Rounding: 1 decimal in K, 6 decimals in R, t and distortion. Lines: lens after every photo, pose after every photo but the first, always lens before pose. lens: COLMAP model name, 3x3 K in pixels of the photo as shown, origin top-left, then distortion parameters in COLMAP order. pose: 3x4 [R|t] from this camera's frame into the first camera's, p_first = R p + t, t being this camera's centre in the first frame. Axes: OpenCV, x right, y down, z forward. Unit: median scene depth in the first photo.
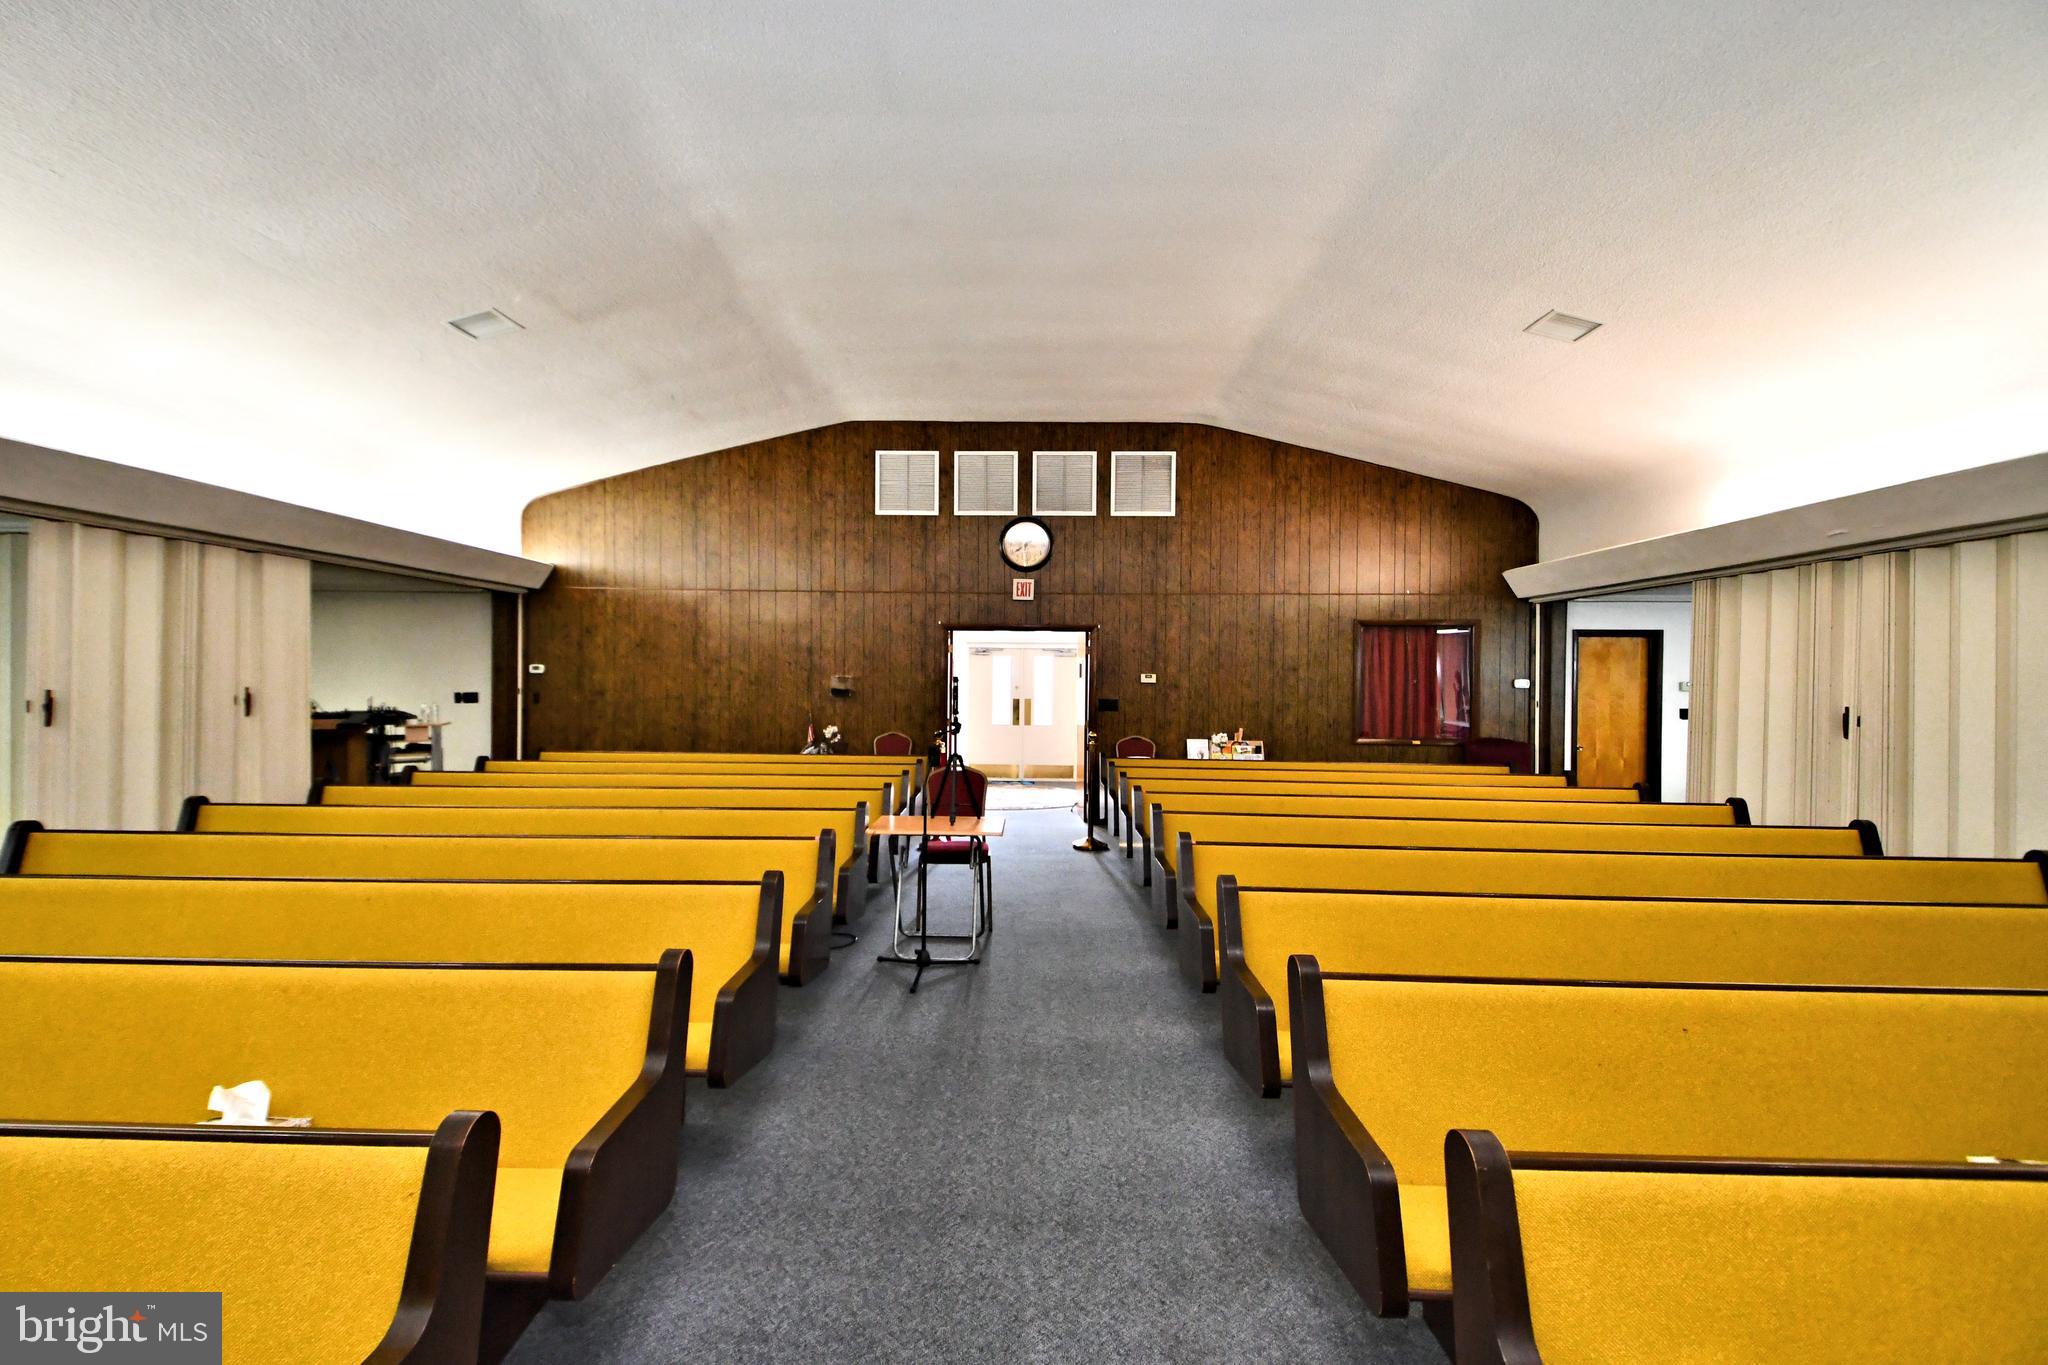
lens RADIAL K [[887.6, 0, 999.4], [0, 887.6, 686.6], [0, 0, 1]] dist [-0.007361, -0.000765]
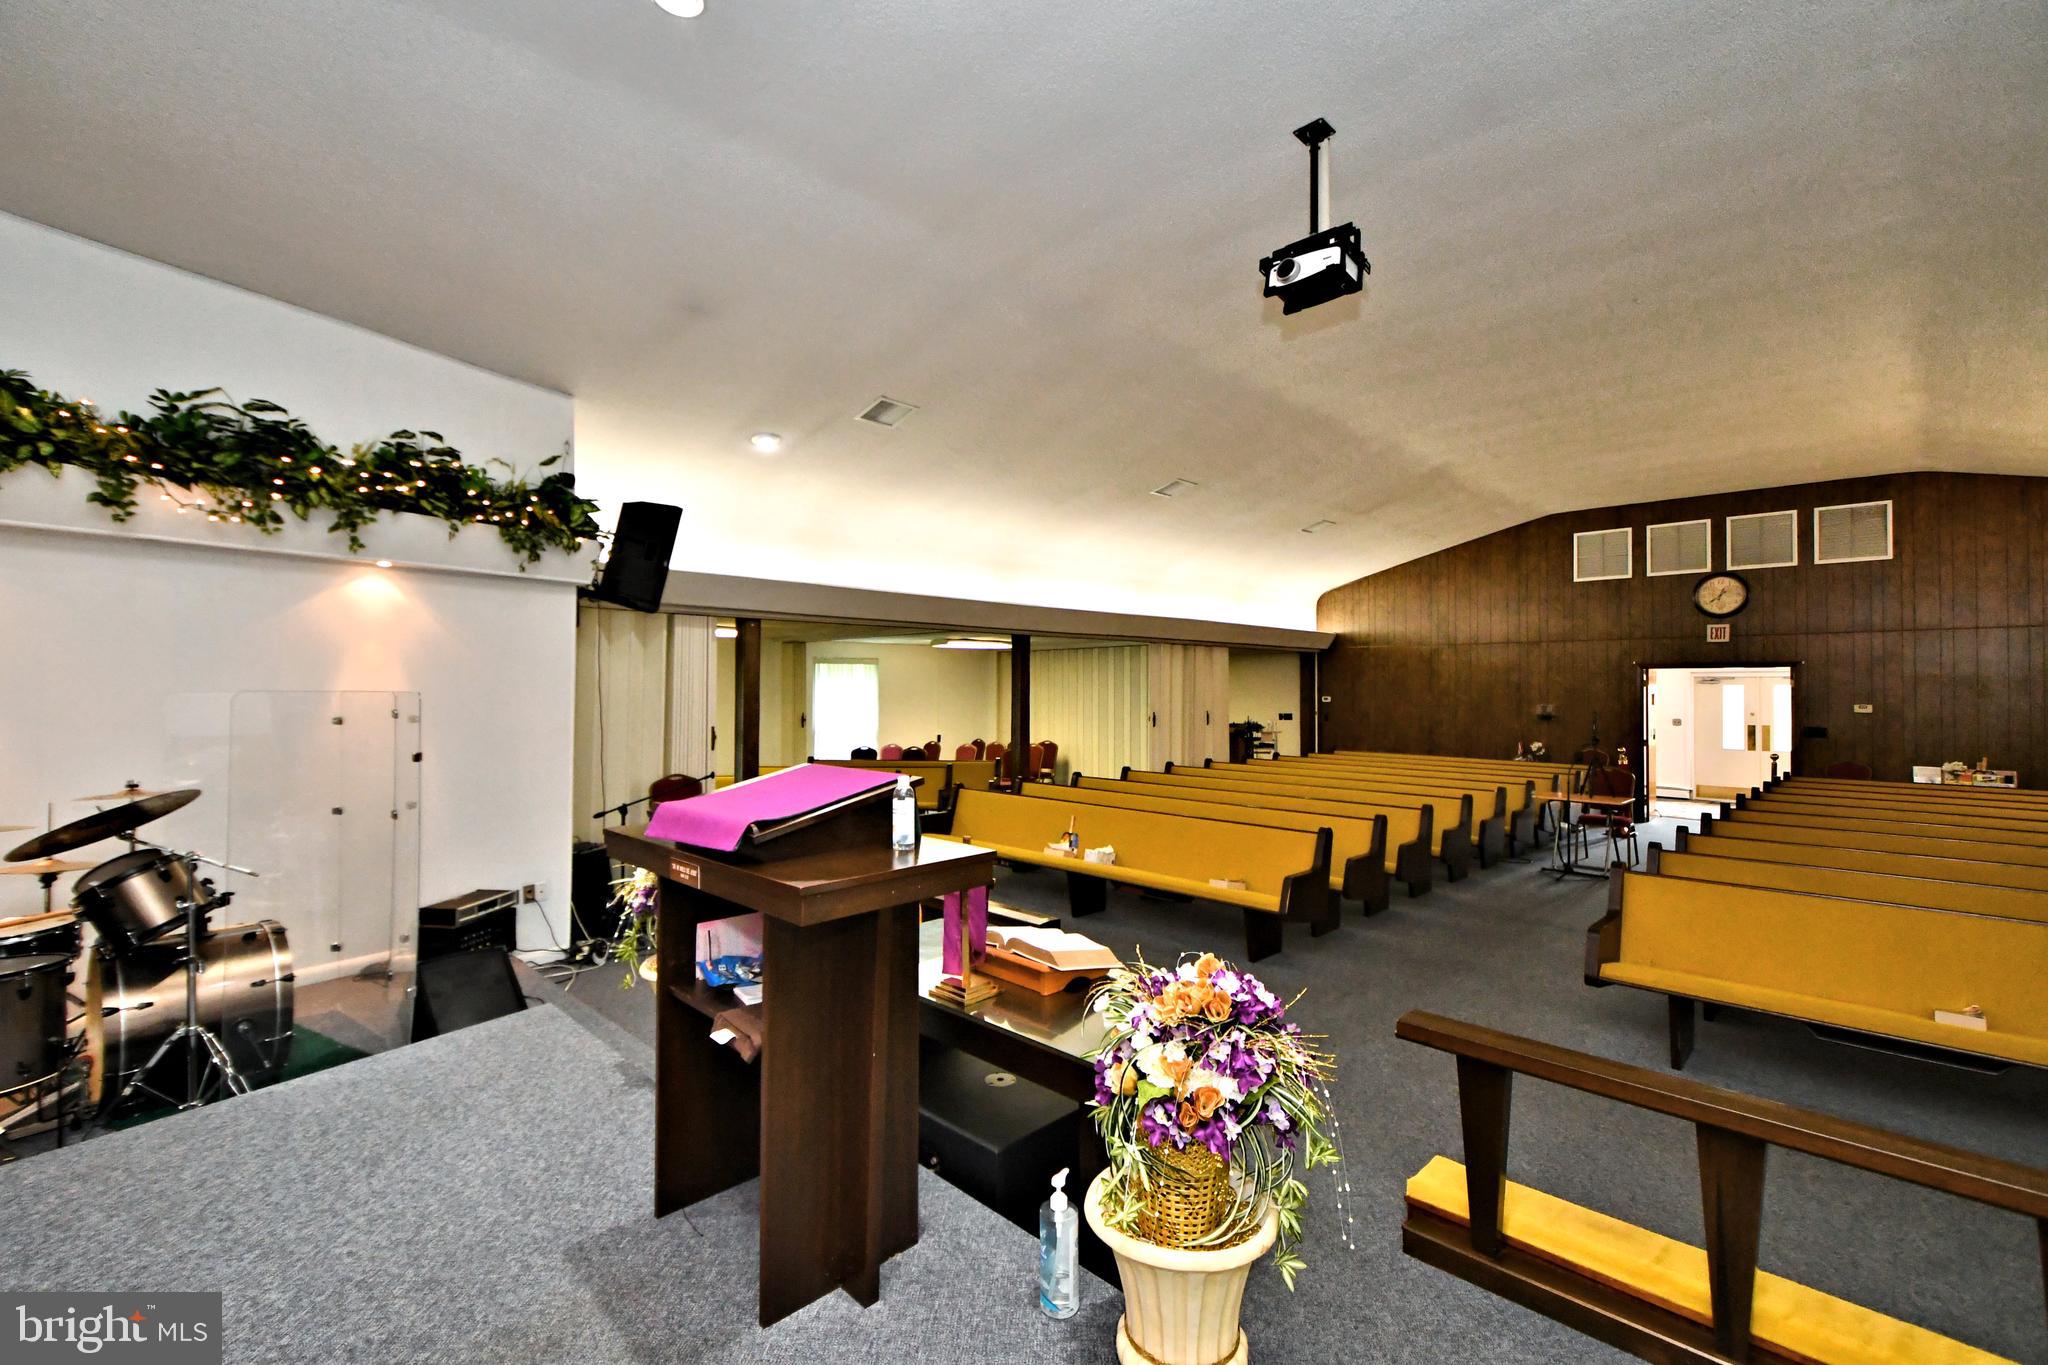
lens RADIAL K [[887.6, 0, 999.4], [0, 887.6, 686.6], [0, 0, 1]] dist [-0.007361, -0.000765]
pose [[0.710327, -0.008321, -0.703823, 0.178043], [-0.006429, 0.999812, -0.018308, -0.009567], [0.703842, 0.017529, 0.710140, -0.530733]]
